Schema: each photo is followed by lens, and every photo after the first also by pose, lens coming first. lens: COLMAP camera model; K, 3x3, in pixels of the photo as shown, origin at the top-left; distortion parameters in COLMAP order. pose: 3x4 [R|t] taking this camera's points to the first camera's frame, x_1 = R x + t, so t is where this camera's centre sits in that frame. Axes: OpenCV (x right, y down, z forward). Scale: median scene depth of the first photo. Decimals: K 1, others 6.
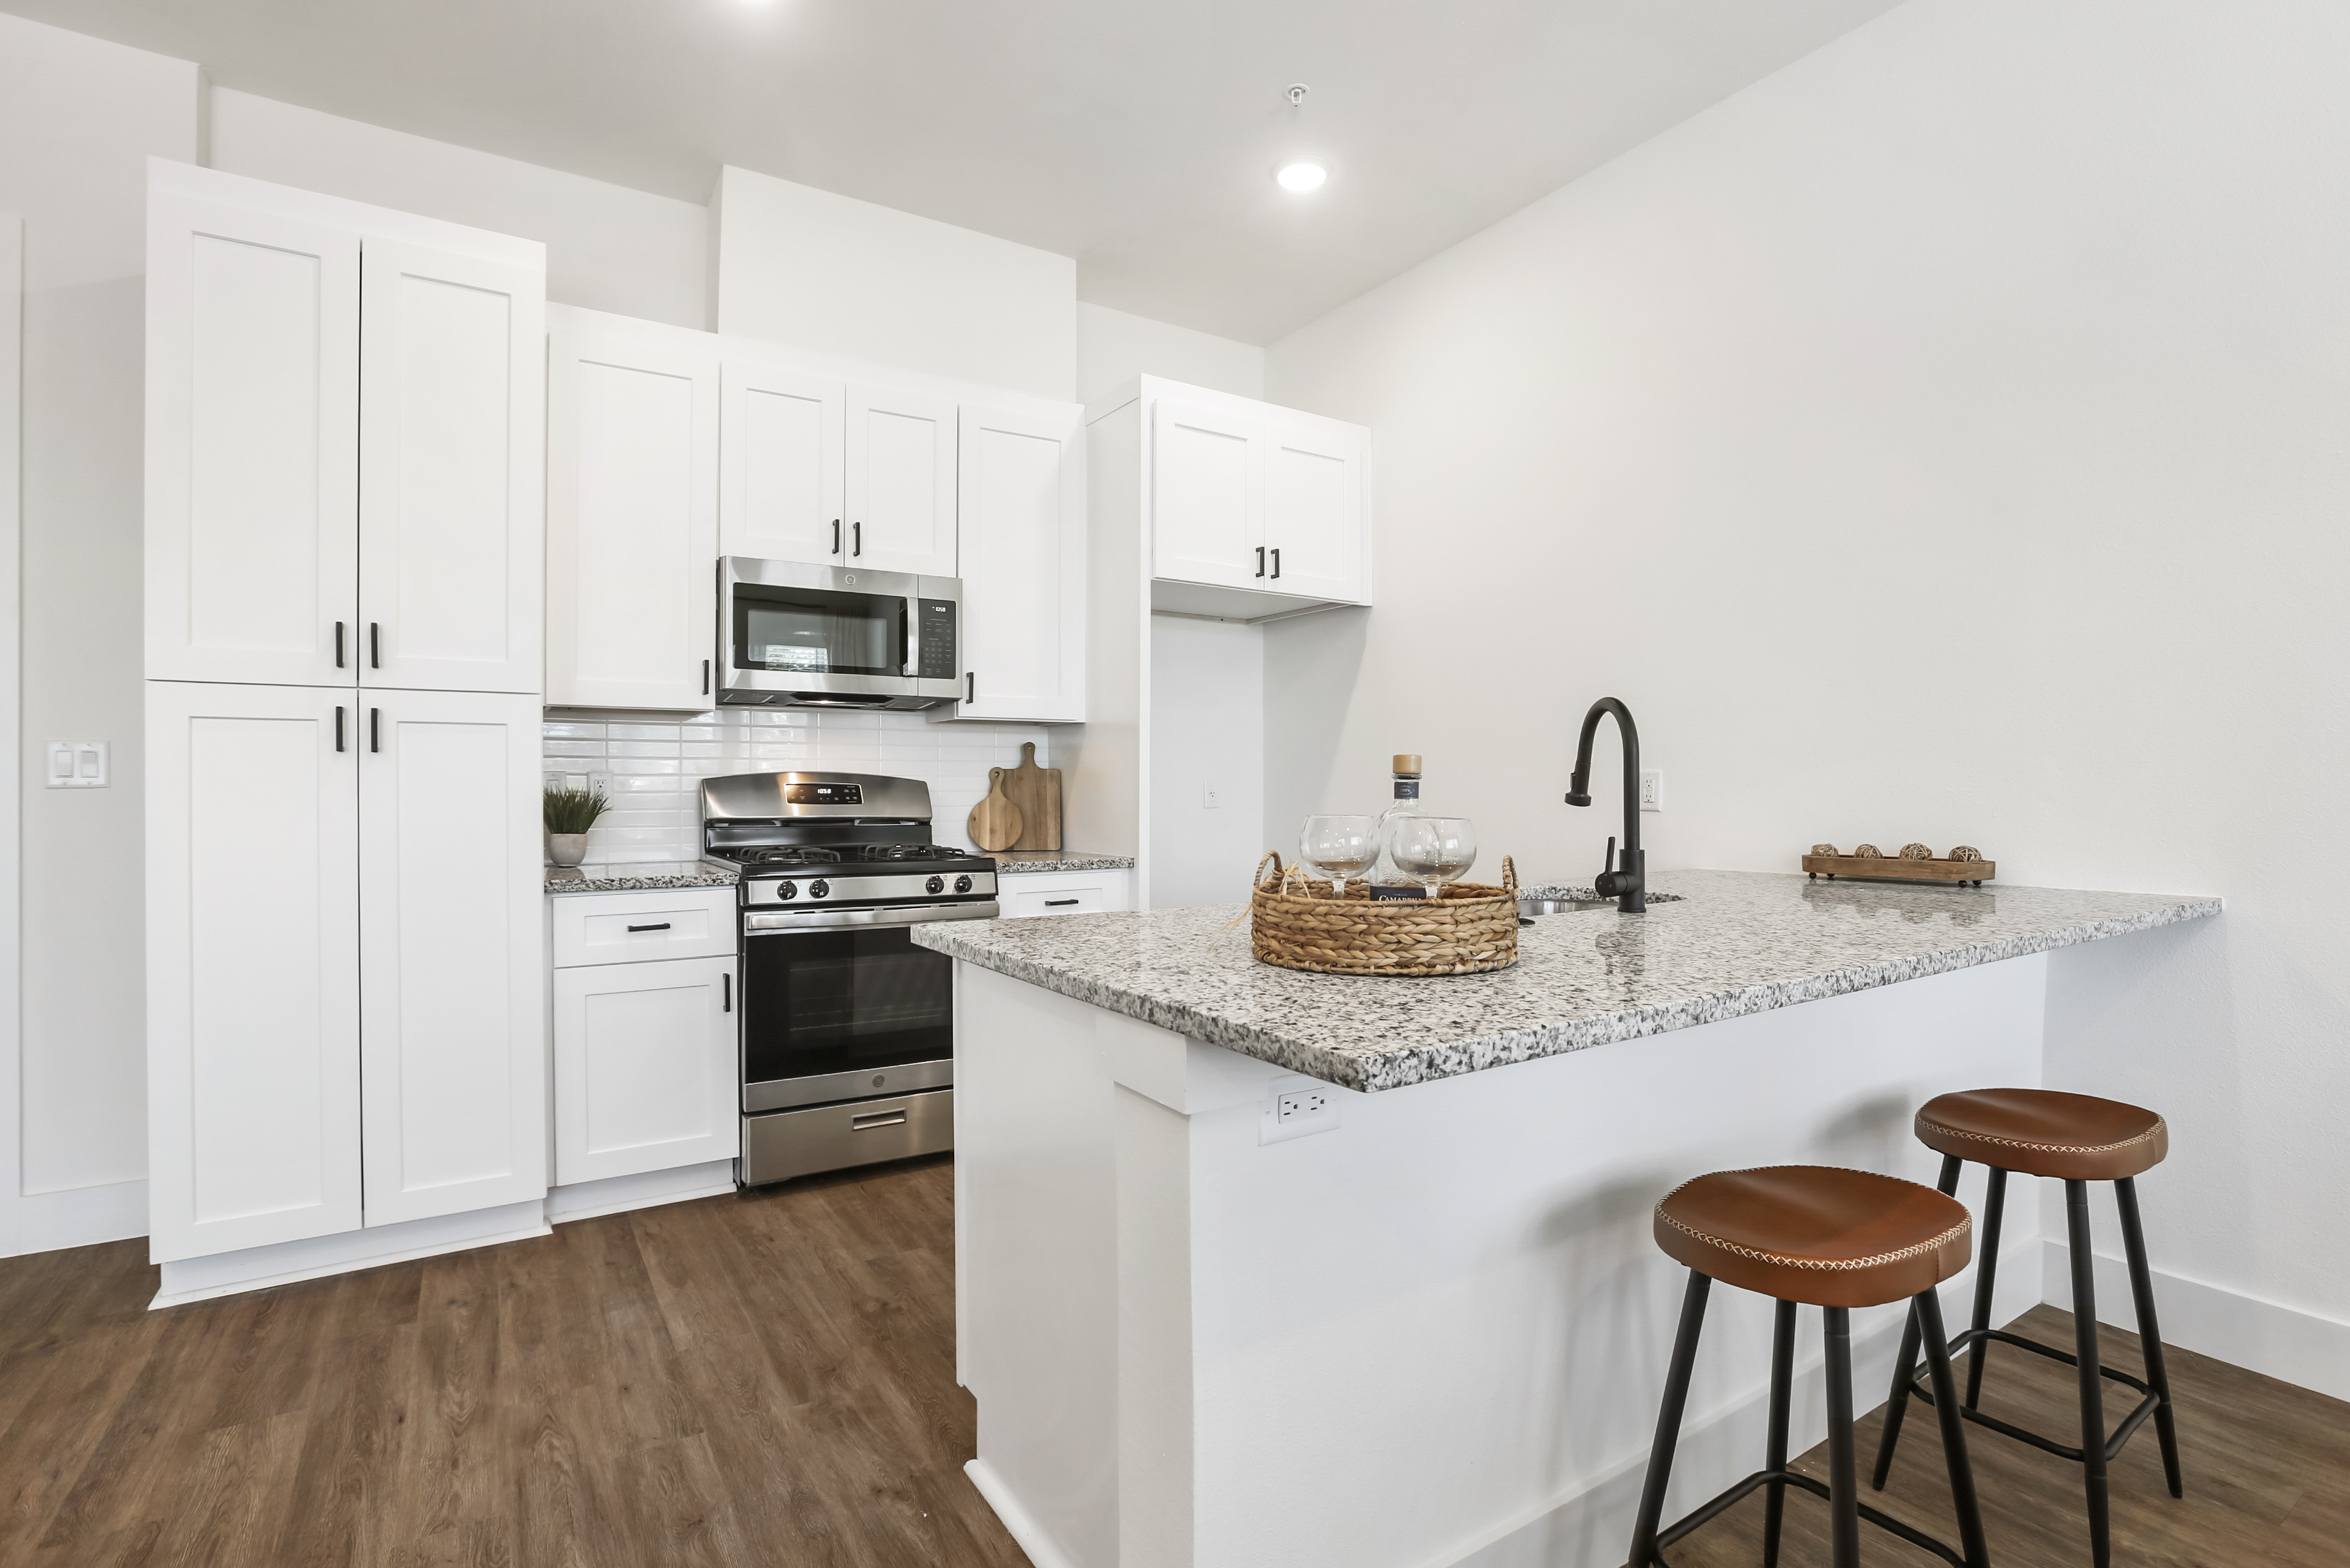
lens RADIAL K [[1111.4, 0, 1176.6], [0, 1111.4, 786.9], [0, 0, 1]] dist [-0.058243, 0.022167]
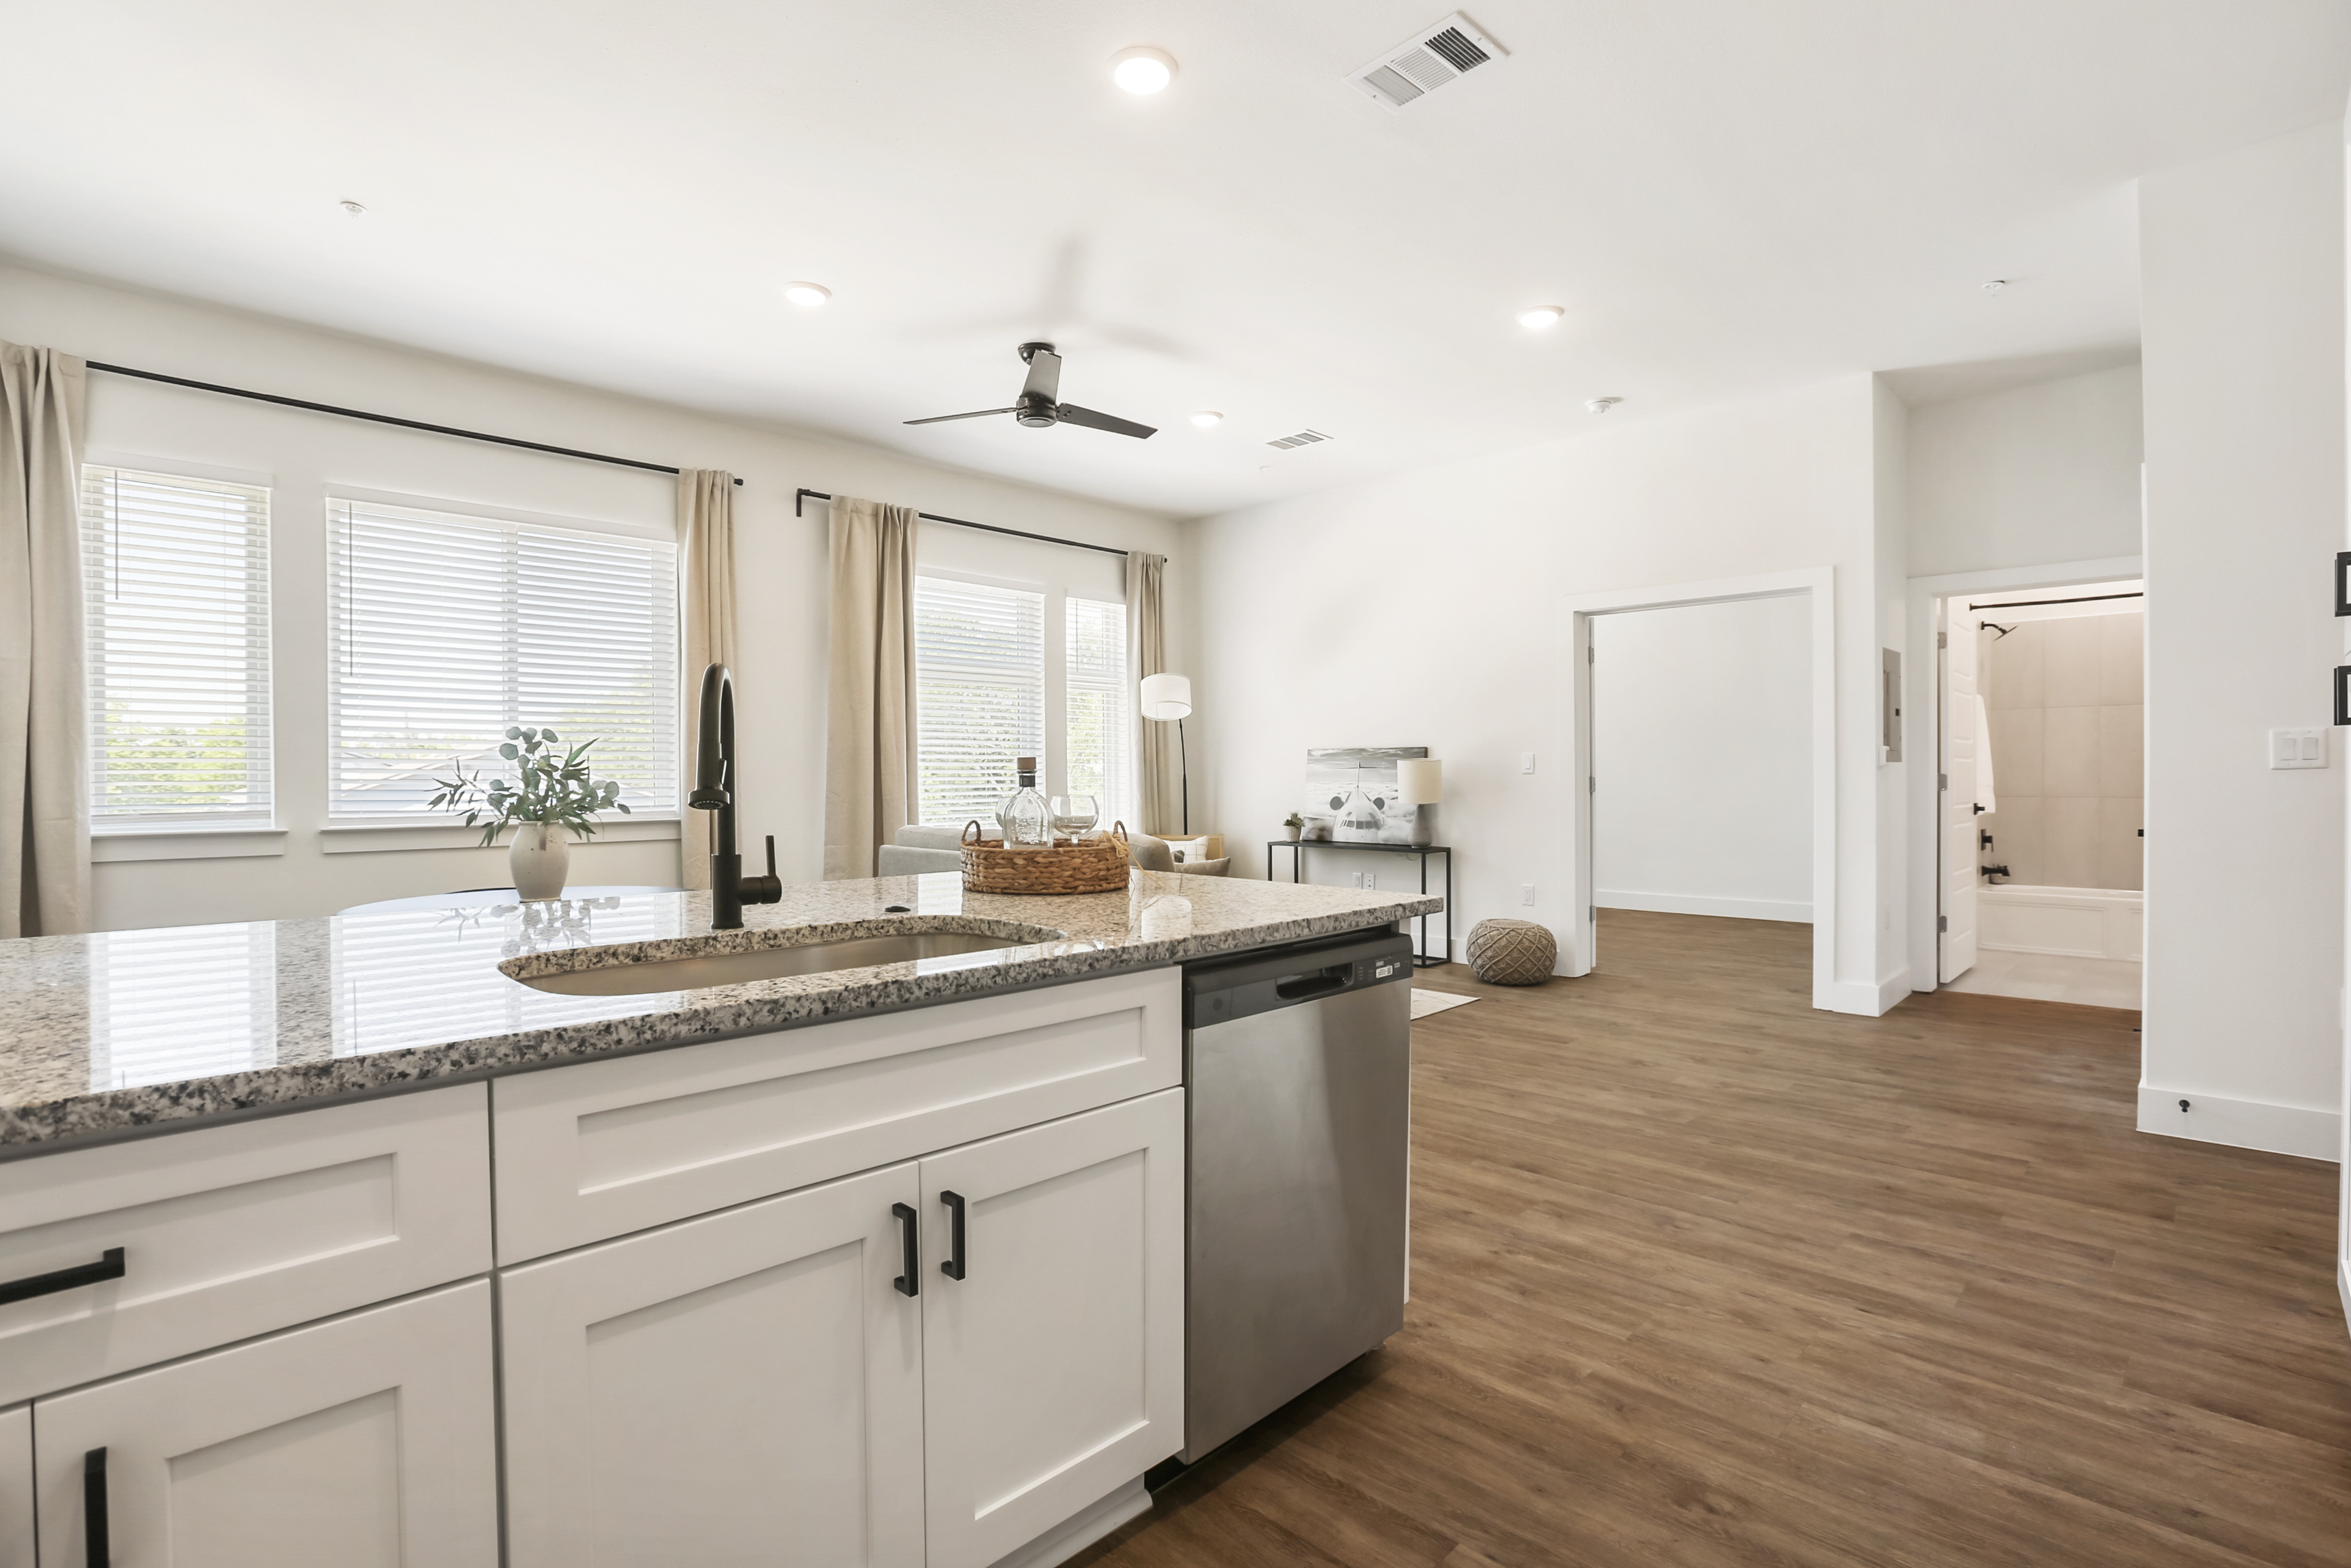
lens RADIAL K [[1111.9, 0, 1177.1], [0, 1111.9, 786.9], [0, 0, 1]] dist [-0.058243, 0.022167]
pose [[-0.974752, 0.007242, -0.223171, 0.184285], [0.005174, 0.999938, 0.009849, -0.001172], [0.223229, 0.008446, -0.974730, 1.334541]]
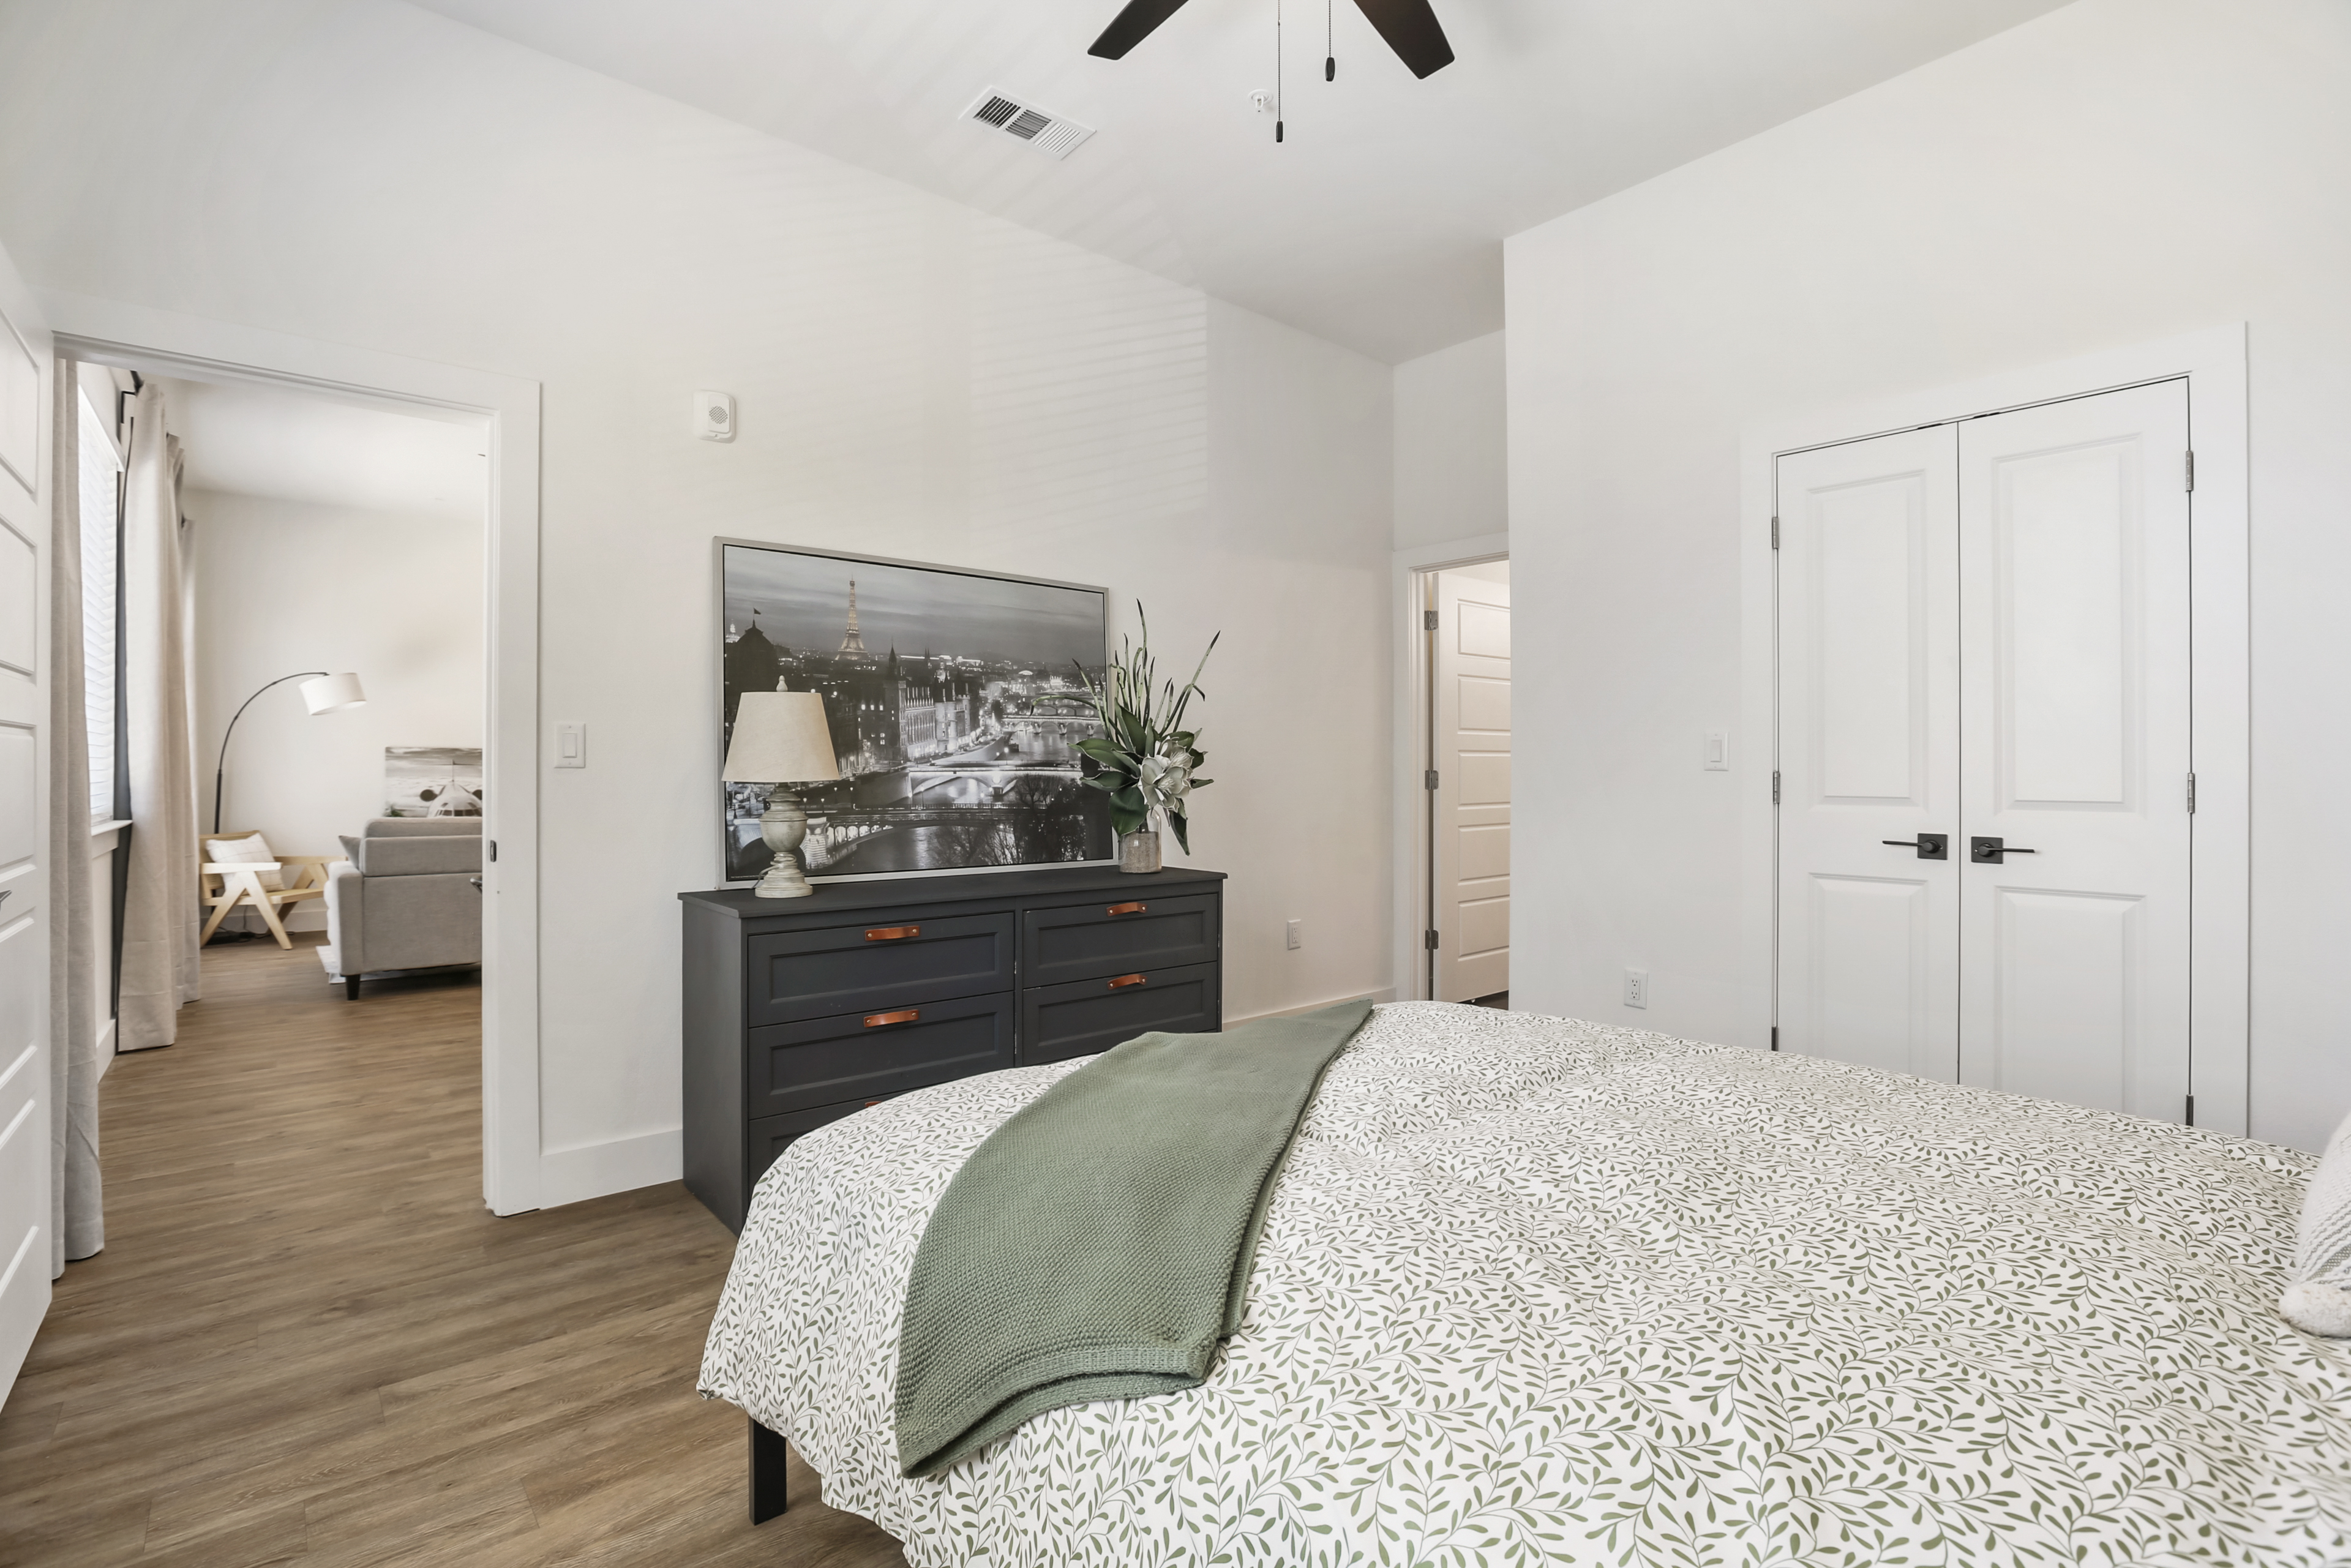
lens RADIAL K [[1139.1, 0, 1169.3], [0, 1139.1, 750.5], [0, 0, 1]] dist [-0.002010, -0.000393]
pose [[0.106344, -0.014559, -0.994223, 2.387880], [-0.001473, 0.999889, -0.014800, -0.012958], [0.994328, 0.003038, 0.106311, 0.550648]]
